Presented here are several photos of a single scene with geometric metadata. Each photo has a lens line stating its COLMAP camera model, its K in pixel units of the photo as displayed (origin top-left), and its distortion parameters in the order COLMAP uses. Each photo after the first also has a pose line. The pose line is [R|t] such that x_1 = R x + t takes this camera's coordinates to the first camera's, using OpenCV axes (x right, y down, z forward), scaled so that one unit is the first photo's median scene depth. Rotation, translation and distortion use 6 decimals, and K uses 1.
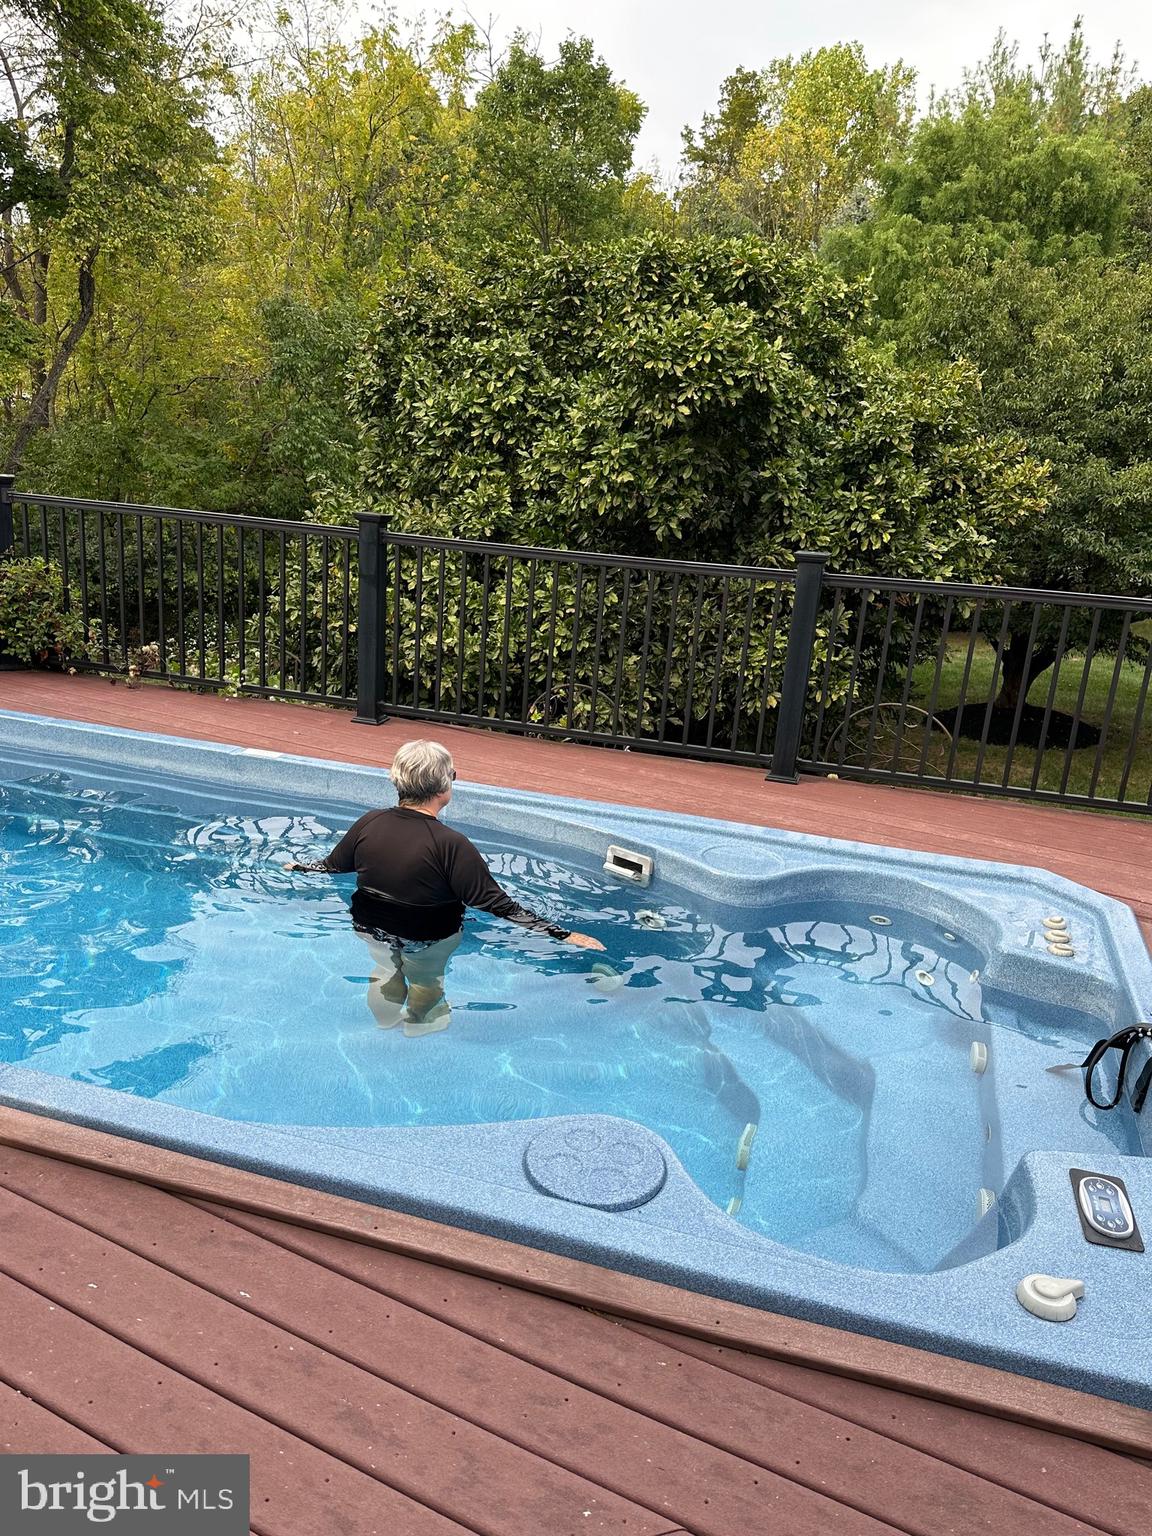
lens RADIAL K [[1094.2, 0, 570.9], [0, 1094.2, 791.3], [0, 0, 1]] dist [0.202055, -0.362342]
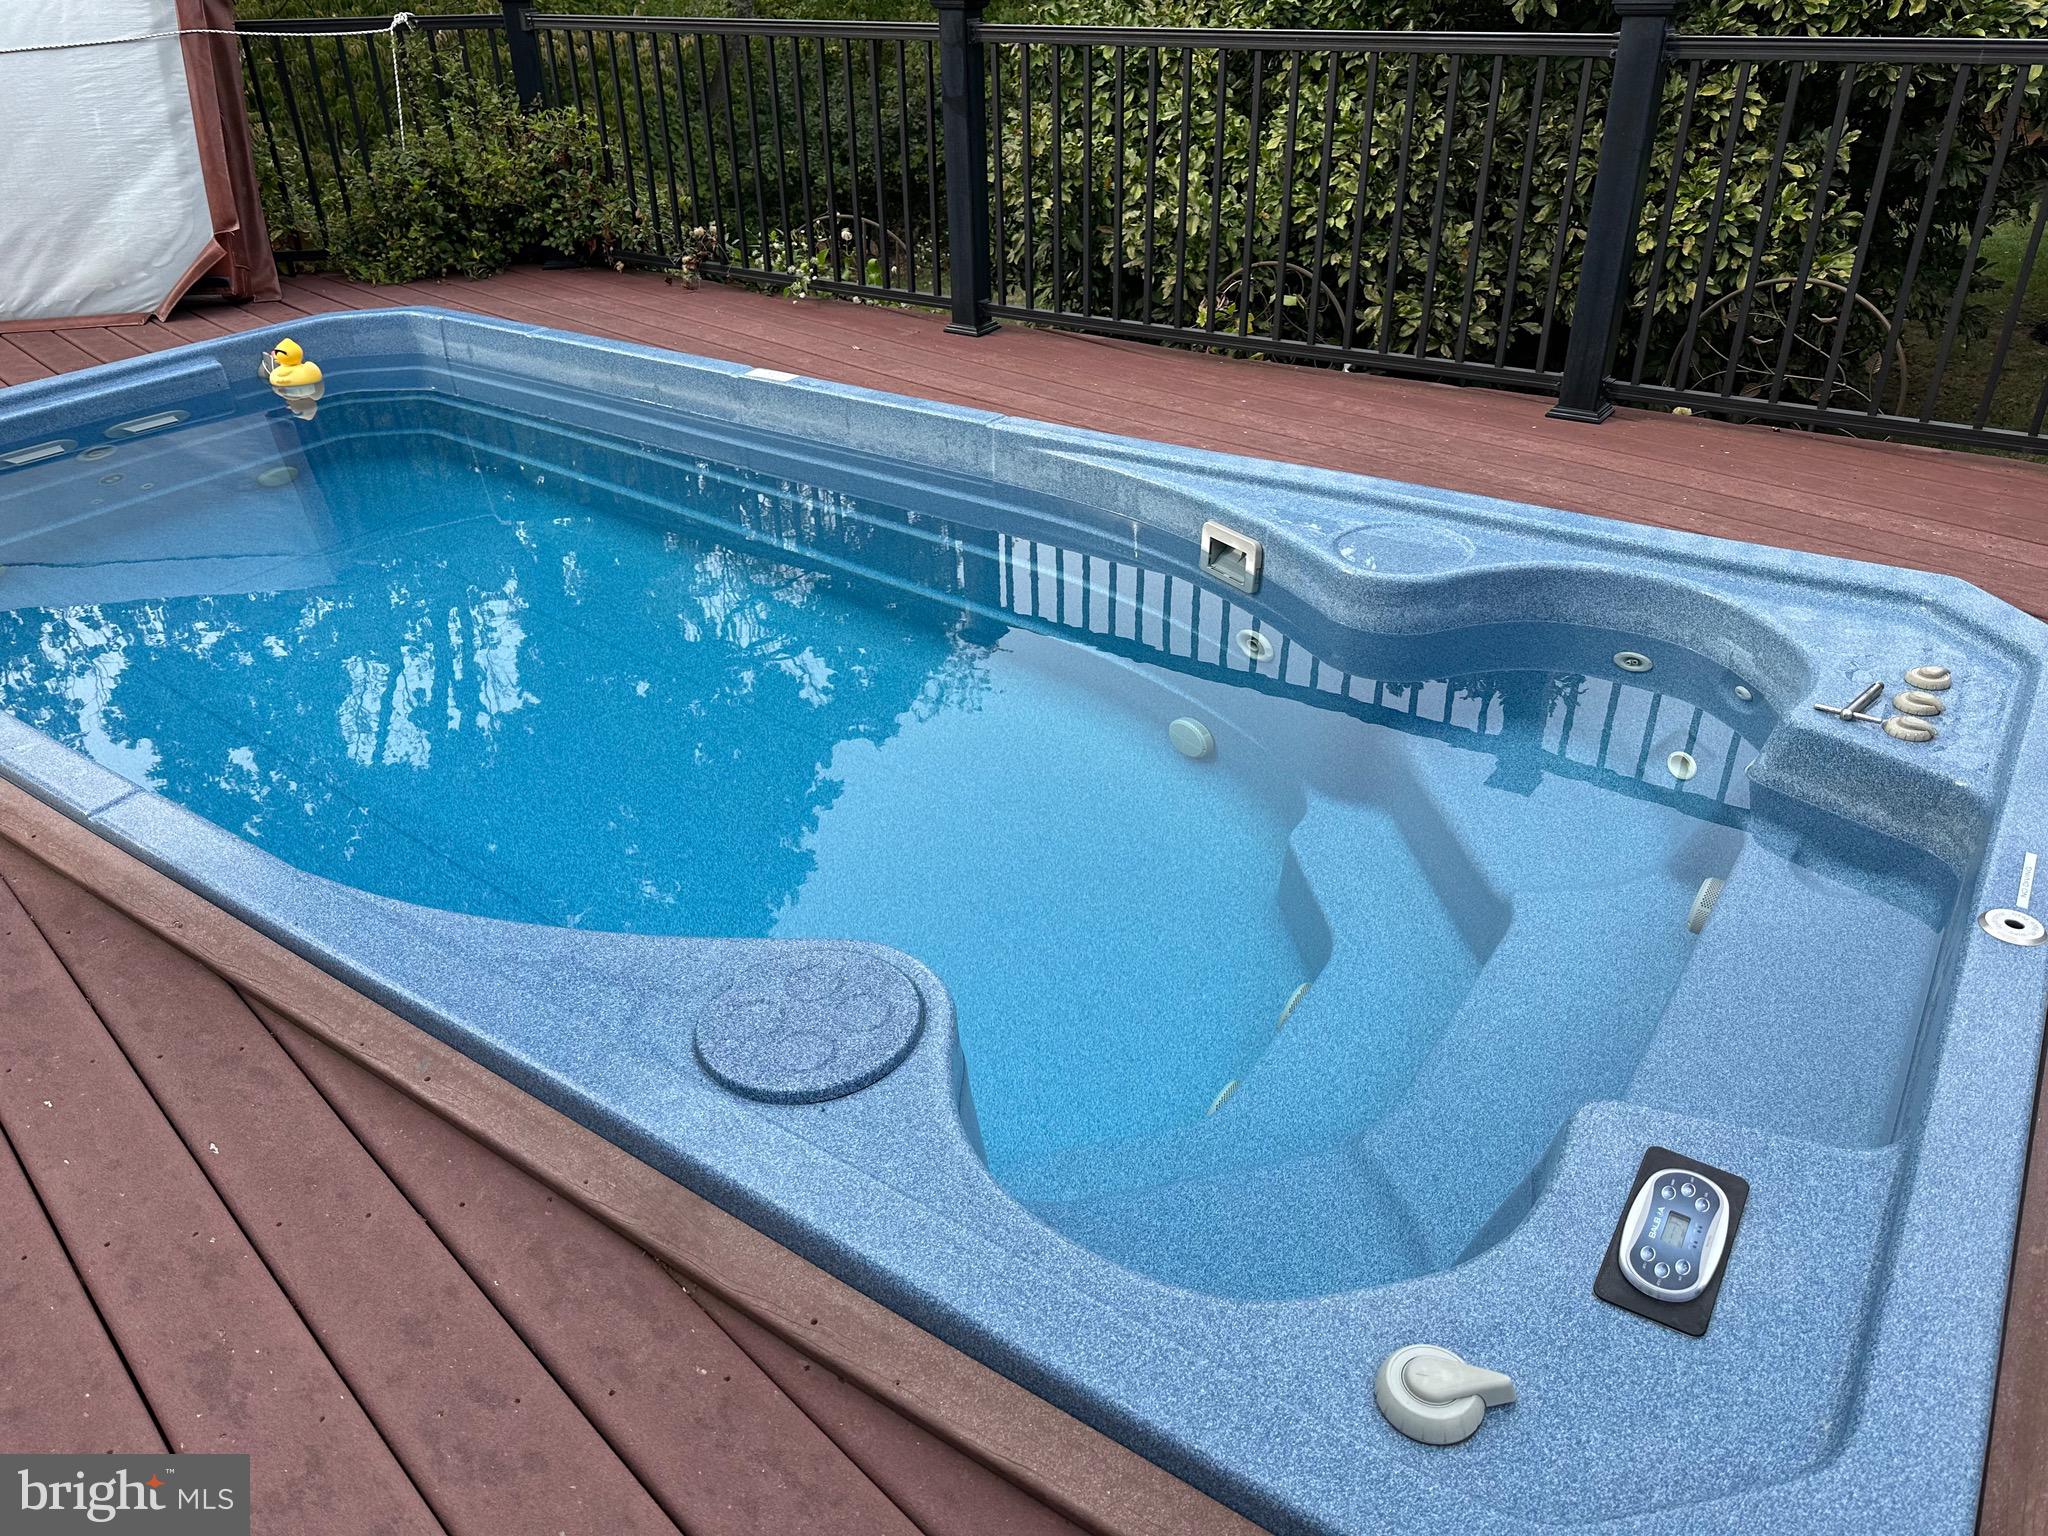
lens RADIAL K [[1454.1, 0, 1042.0], [0, 1454.1, 754.9], [0, 0, 1]] dist [0.008471, 0.002779]
pose [[0.951290, 0.073219, -0.299477, 0.102543], [-0.009658, 0.977989, 0.208431, 0.004549], [0.308146, -0.195386, 0.931059, 0.086489]]
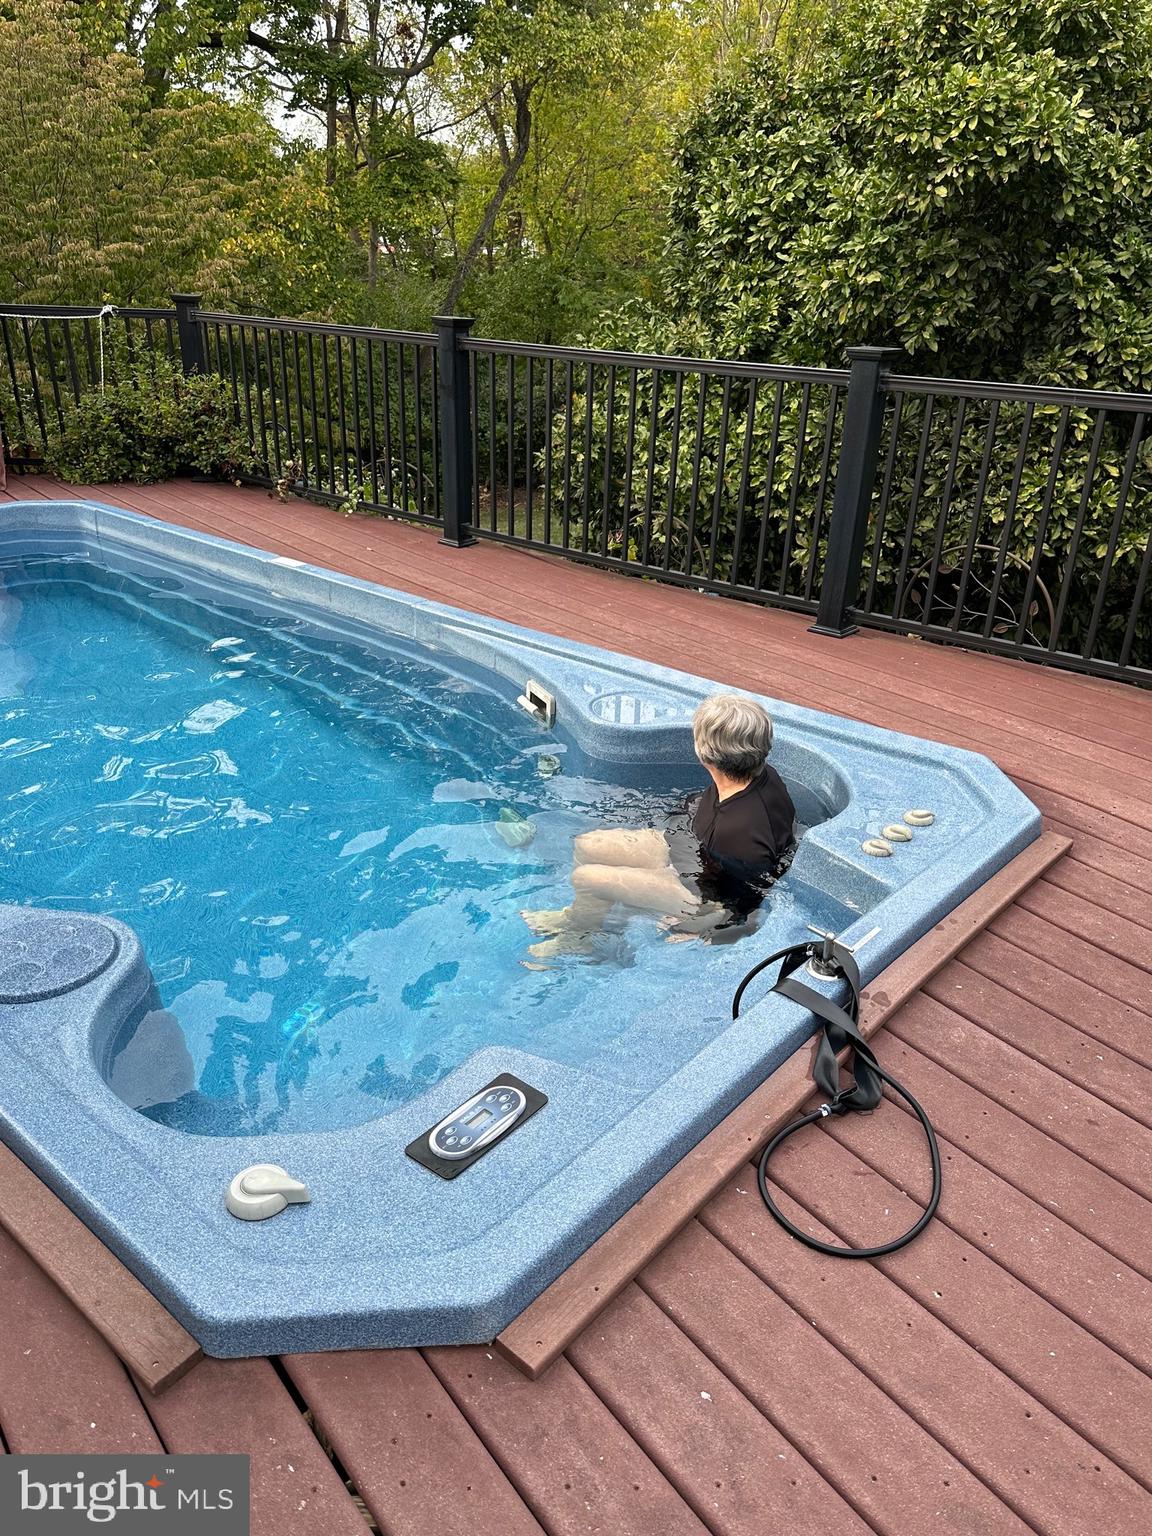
lens RADIAL K [[1130.6, 0, 582.5], [0, 1130.6, 770.4], [0, 0, 1]] dist [0.056983, -0.062747]
pose [[0.918487, 0.123651, -0.375622, 0.220683], [-0.083898, 0.989165, 0.120472, 0.003767], [0.386449, -0.079138, 0.918909, 0.078010]]
